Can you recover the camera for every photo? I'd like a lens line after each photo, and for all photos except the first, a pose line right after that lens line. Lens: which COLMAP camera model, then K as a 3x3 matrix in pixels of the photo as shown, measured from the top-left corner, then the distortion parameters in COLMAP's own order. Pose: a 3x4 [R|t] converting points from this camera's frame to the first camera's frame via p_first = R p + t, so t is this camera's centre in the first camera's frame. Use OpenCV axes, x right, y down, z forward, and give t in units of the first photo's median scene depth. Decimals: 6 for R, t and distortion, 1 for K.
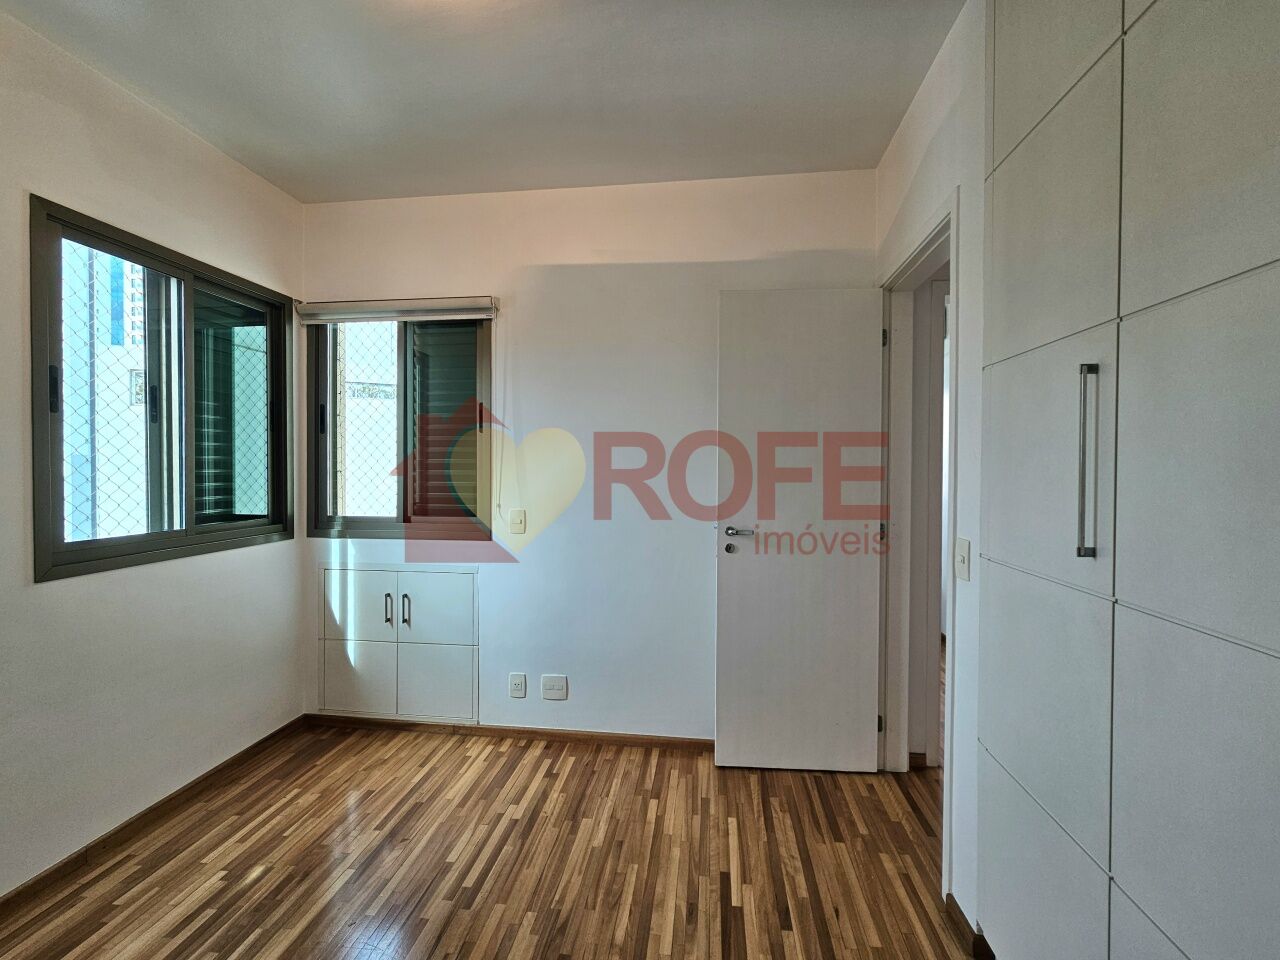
lens RADIAL K [[535.2, 0, 649.8], [0, 535.2, 479.4], [0, 0, 1]] dist [-0.000777, 0.000953]
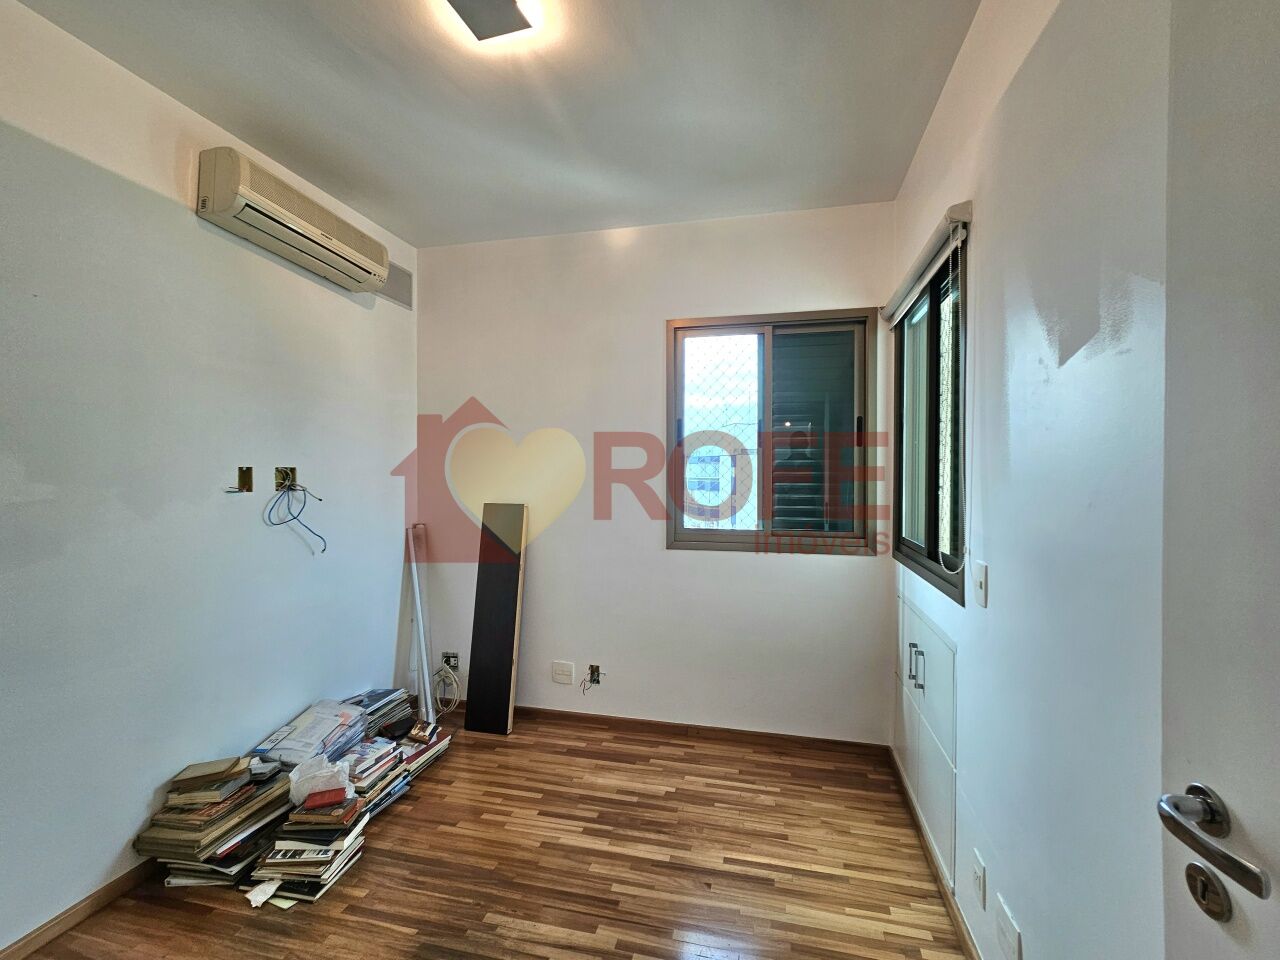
lens RADIAL K [[535.2, 0, 649.8], [0, 535.2, 479.4], [0, 0, 1]] dist [-0.000777, 0.000953]
pose [[-0.109420, 0.008521, -0.993959, 0.423160], [-0.022625, 0.999683, 0.011061, -0.035763], [0.993738, 0.023698, -0.109192, 0.881942]]
